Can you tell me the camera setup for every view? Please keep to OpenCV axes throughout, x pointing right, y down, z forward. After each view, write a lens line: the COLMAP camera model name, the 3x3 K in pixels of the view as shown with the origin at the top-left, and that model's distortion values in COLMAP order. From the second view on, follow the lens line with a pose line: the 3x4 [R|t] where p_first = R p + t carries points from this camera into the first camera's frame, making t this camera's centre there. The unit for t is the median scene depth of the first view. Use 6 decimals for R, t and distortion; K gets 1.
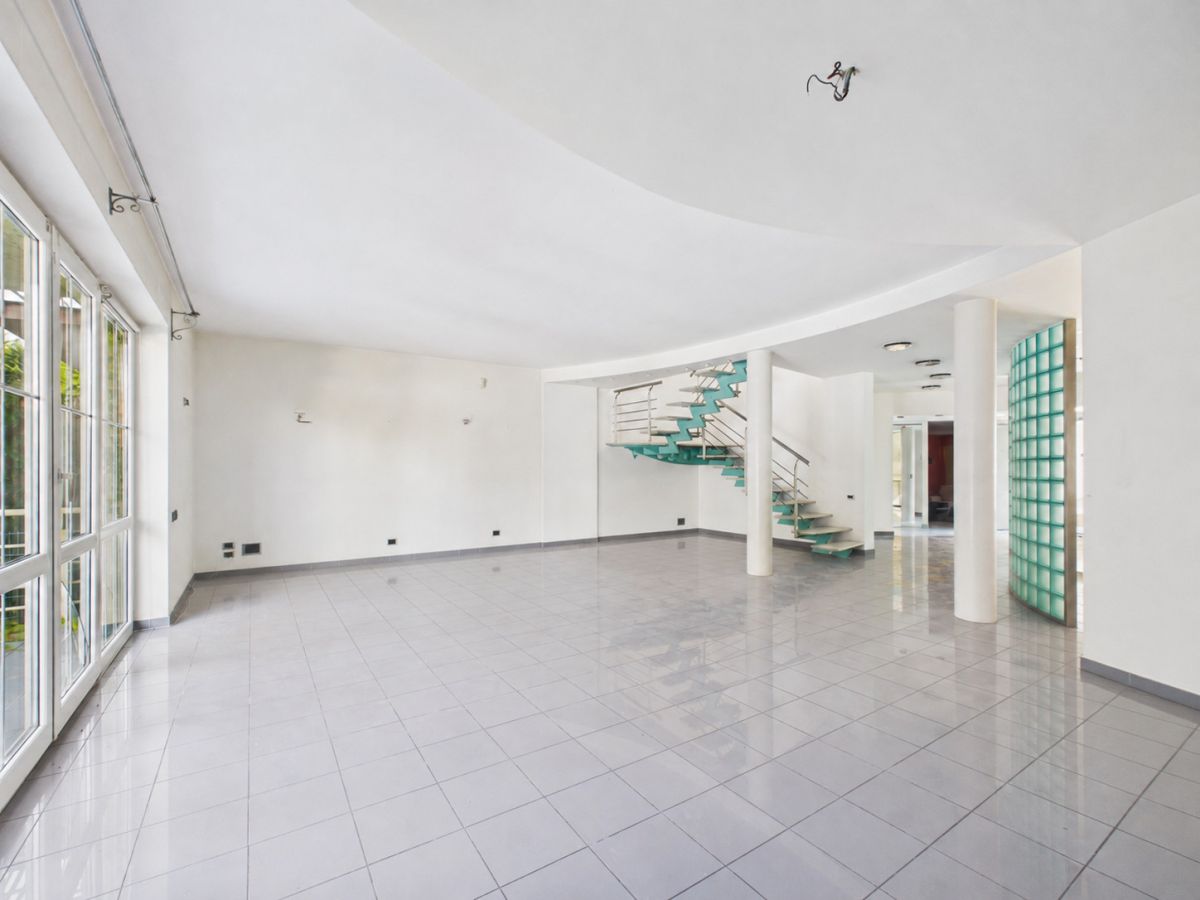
lens RADIAL K [[527.6, 0, 599.1], [0, 527.6, 460.2], [0, 0, 1]] dist [-0.004077, -0.000108]
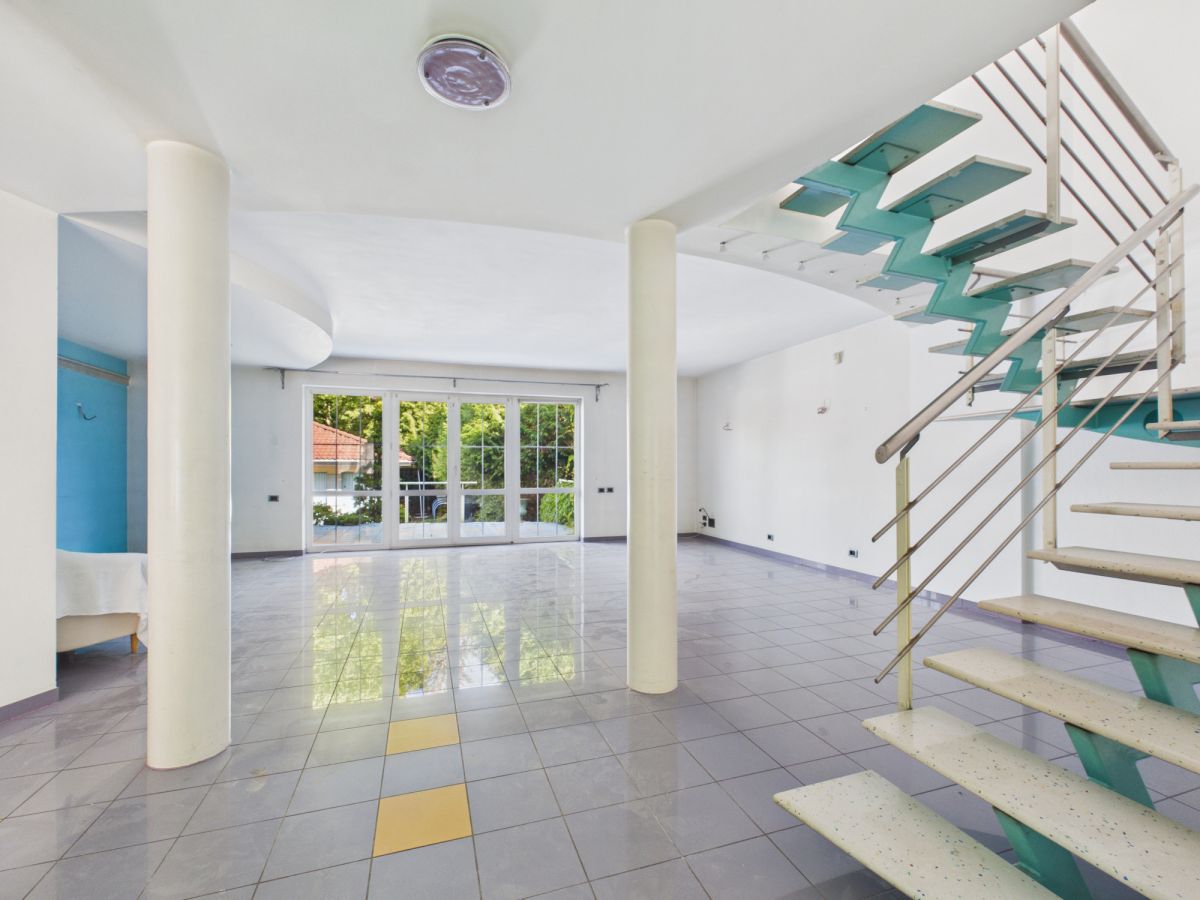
lens RADIAL K [[527.6, 0, 595.9], [0, 527.6, 458.5], [0, 0, 1]] dist [-0.004077, -0.000108]
pose [[-0.246182, -0.011453, -0.969156, 0.698246], [0.010213, 0.999844, -0.014410, 0.012048], [0.969170, -0.013445, -0.246027, 0.926742]]
